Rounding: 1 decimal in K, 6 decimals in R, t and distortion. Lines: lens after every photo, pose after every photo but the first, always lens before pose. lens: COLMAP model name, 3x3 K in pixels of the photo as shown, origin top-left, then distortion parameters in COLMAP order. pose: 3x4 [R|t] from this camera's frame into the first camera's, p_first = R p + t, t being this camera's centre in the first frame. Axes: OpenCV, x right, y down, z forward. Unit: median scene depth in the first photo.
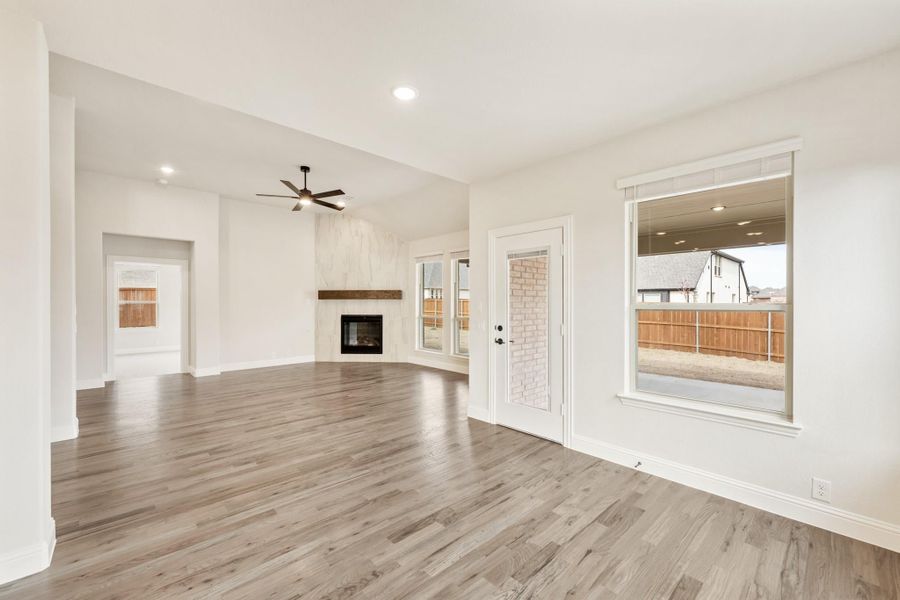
lens RADIAL K [[372.4, 0, 448.1], [0, 372.4, 304.1], [0, 0, 1]] dist [-0.000478, -0.000413]
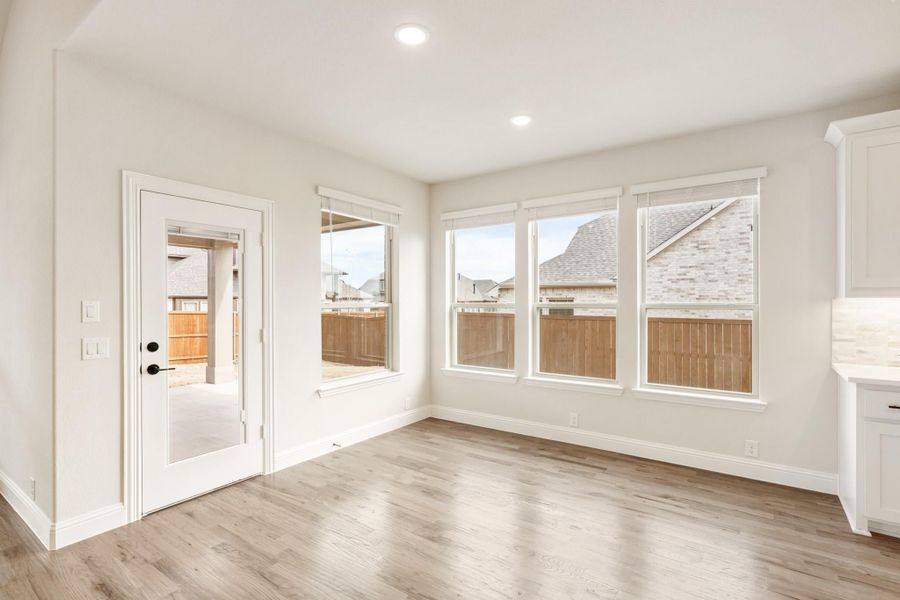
lens RADIAL K [[432.7, 0, 450.2], [0, 432.7, 299.2], [0, 0, 1]] dist [0.000422, 0.000010]
pose [[-0.210608, 0.005033, 0.977558, -0.807907], [0.008091, 0.999961, -0.003405, -0.005430], [-0.977537, 0.007192, -0.210641, 0.886228]]
